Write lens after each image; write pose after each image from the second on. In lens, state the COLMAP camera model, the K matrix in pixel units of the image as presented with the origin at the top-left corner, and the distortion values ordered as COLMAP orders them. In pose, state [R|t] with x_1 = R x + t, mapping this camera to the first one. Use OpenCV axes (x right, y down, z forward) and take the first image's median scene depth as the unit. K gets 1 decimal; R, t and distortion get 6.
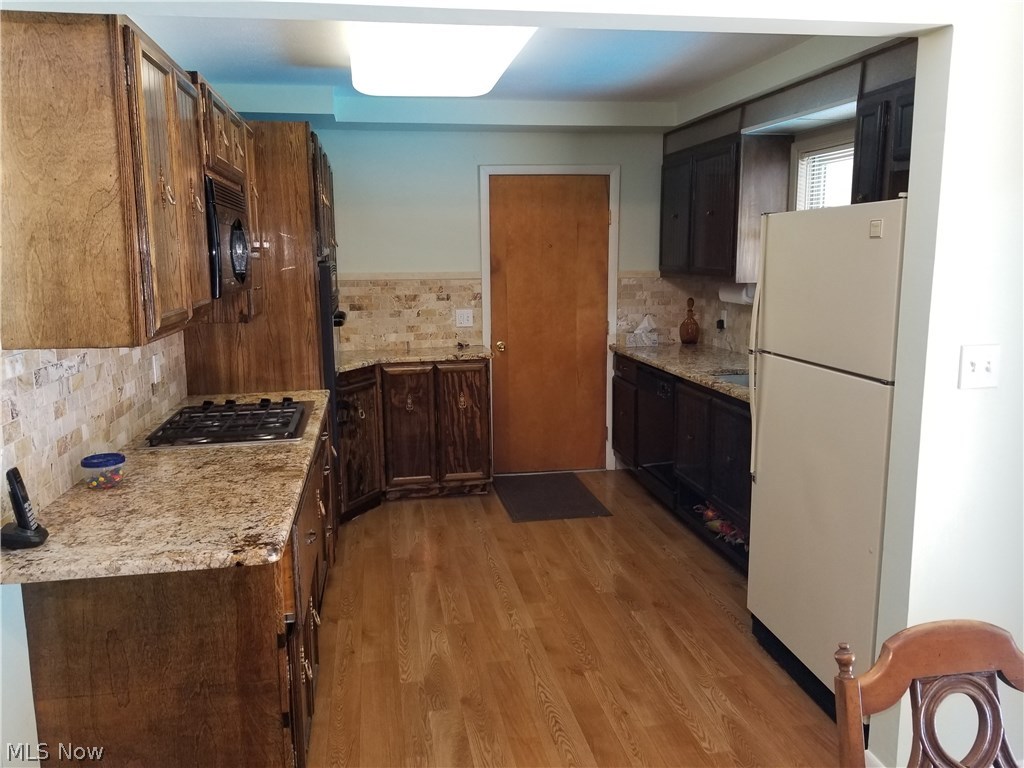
lens RADIAL K [[803.7, 0, 510.6], [0, 803.7, 378.4], [0, 0, 1]] dist [0.103365, -0.199696]
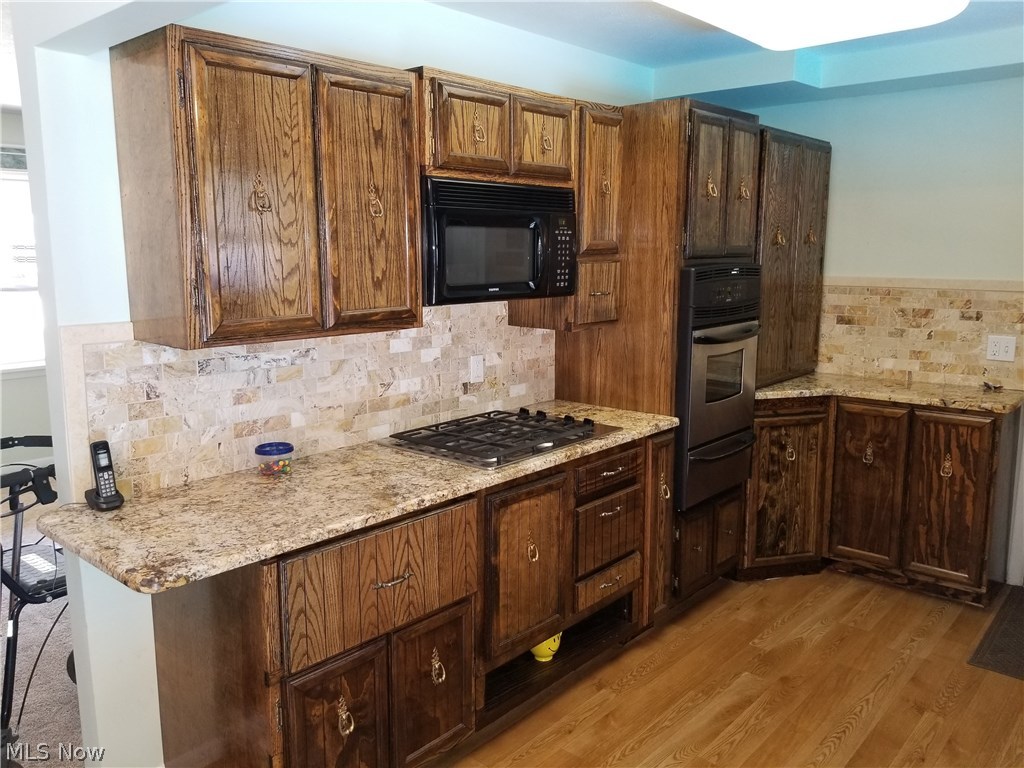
lens RADIAL K [[803.7, 0, 510.6], [0, 803.7, 378.4], [0, 0, 1]] dist [0.103365, -0.199696]
pose [[0.618514, 0.136169, -0.773886, 0.243978], [-0.125569, 0.989342, 0.073720, -0.052493], [0.775676, 0.051579, 0.629020, 0.265273]]
